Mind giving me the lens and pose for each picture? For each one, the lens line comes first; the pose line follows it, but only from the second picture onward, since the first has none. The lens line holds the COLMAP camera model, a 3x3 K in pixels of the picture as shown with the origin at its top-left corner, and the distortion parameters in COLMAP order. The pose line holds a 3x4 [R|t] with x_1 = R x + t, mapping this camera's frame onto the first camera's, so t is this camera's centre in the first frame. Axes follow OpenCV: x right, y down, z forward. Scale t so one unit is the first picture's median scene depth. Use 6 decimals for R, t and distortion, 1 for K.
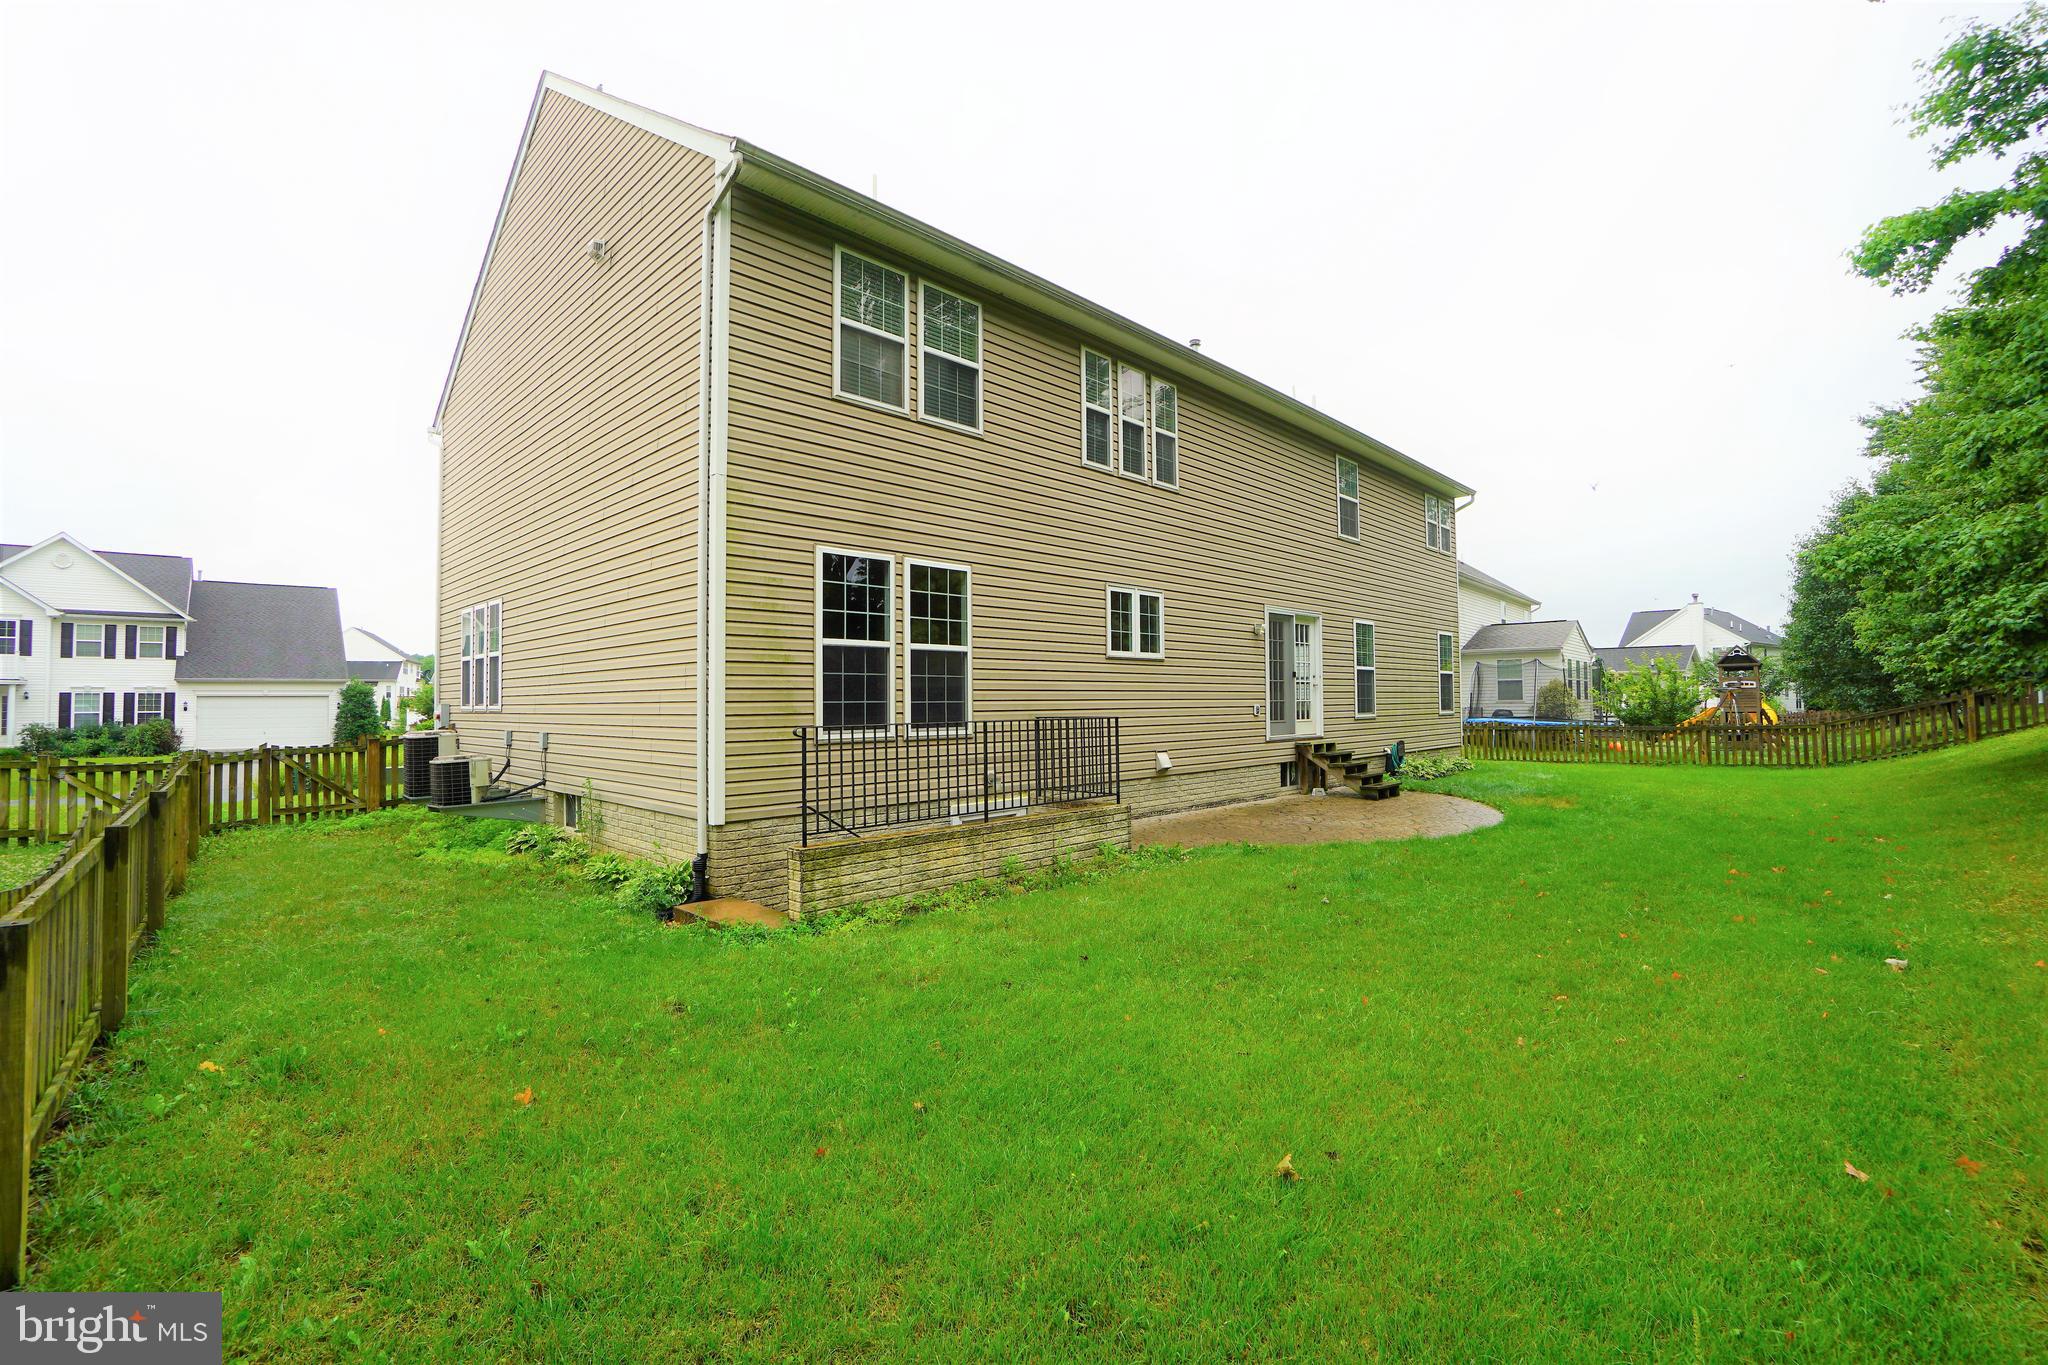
lens RADIAL K [[904.1, 0, 995.3], [0, 904.1, 671.6], [0, 0, 1]] dist [-0.059076, 0.019686]
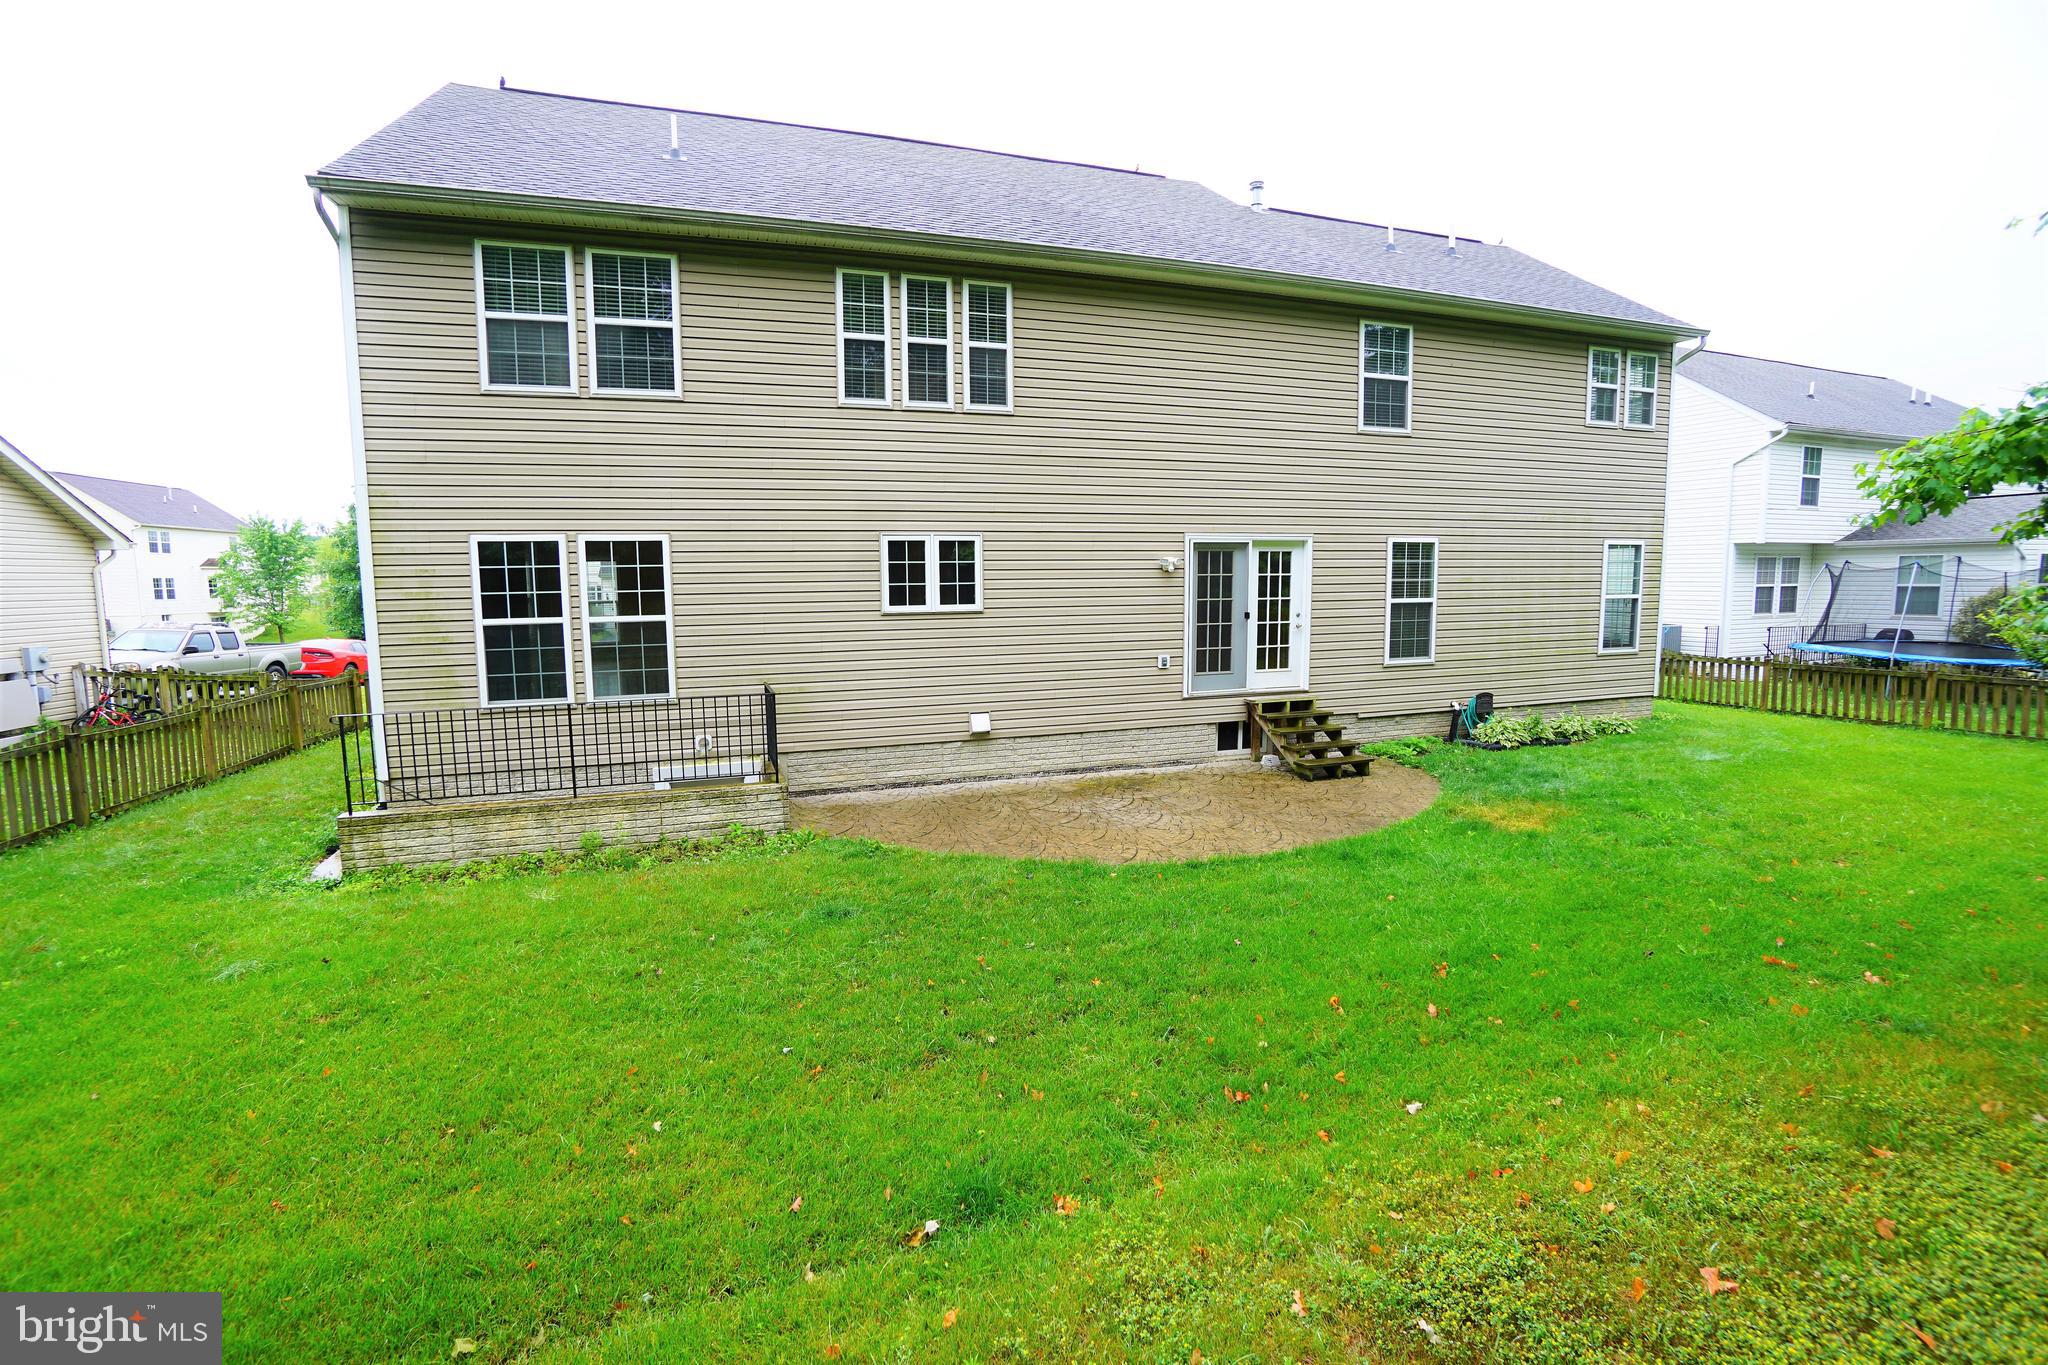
lens RADIAL K [[903.0, 0, 1005.1], [0, 903.0, 671.0], [0, 0, 1]] dist [-0.061237, 0.020573]
pose [[0.895394, 0.045733, -0.442921, 0.769703], [0.018964, 0.989892, 0.140548, -0.101278], [0.444871, -0.134245, 0.885476, 0.272069]]
